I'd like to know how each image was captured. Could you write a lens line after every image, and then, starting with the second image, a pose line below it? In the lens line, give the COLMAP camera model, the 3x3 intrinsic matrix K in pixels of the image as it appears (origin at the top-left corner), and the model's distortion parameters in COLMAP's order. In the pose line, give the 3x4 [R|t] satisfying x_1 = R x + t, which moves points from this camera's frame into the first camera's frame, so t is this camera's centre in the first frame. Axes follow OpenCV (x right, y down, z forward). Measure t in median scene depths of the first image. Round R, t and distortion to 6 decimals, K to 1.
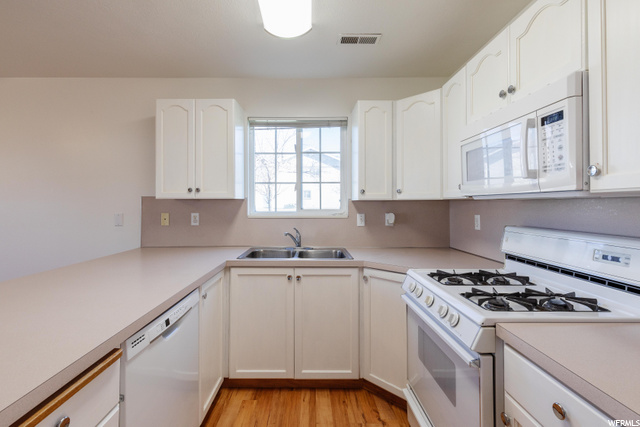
lens RADIAL K [[304.6, 0, 308.0], [0, 304.6, 201.8], [0, 0, 1]] dist [0.003111, 0.000277]
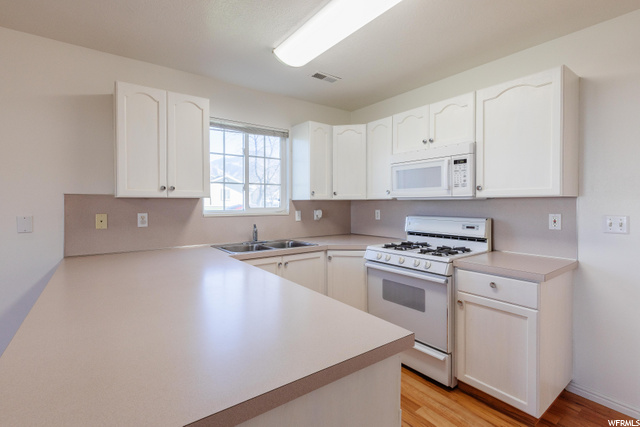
lens RADIAL K [[301.1, 0, 320.5], [0, 301.1, 209.8], [0, 0, 1]] dist [0.002137, 0.000414]
pose [[0.794305, -0.015328, 0.607326, -0.536547], [-0.002814, 0.999578, 0.028907, -0.000160], [-0.607513, -0.024670, 0.793926, -0.025614]]
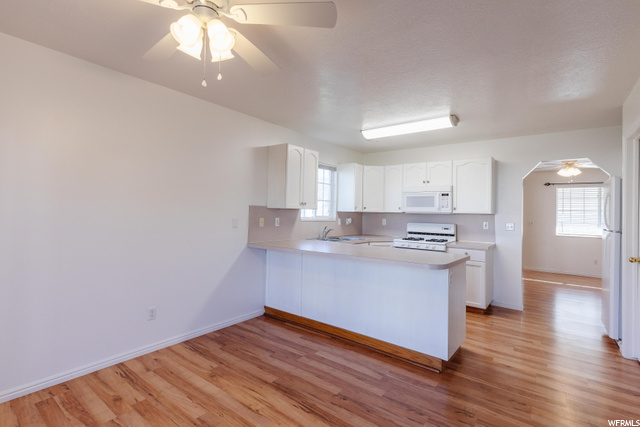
lens RADIAL K [[310.3, 0, 320.9], [0, 310.3, 209.7], [0, 0, 1]] dist [-0.001944, 0.000109]
pose [[0.594757, 0.023151, 0.803572, -1.572993], [-0.028880, 0.999555, -0.007421, 0.003022], [-0.803386, -0.018793, 0.595162, -0.061864]]
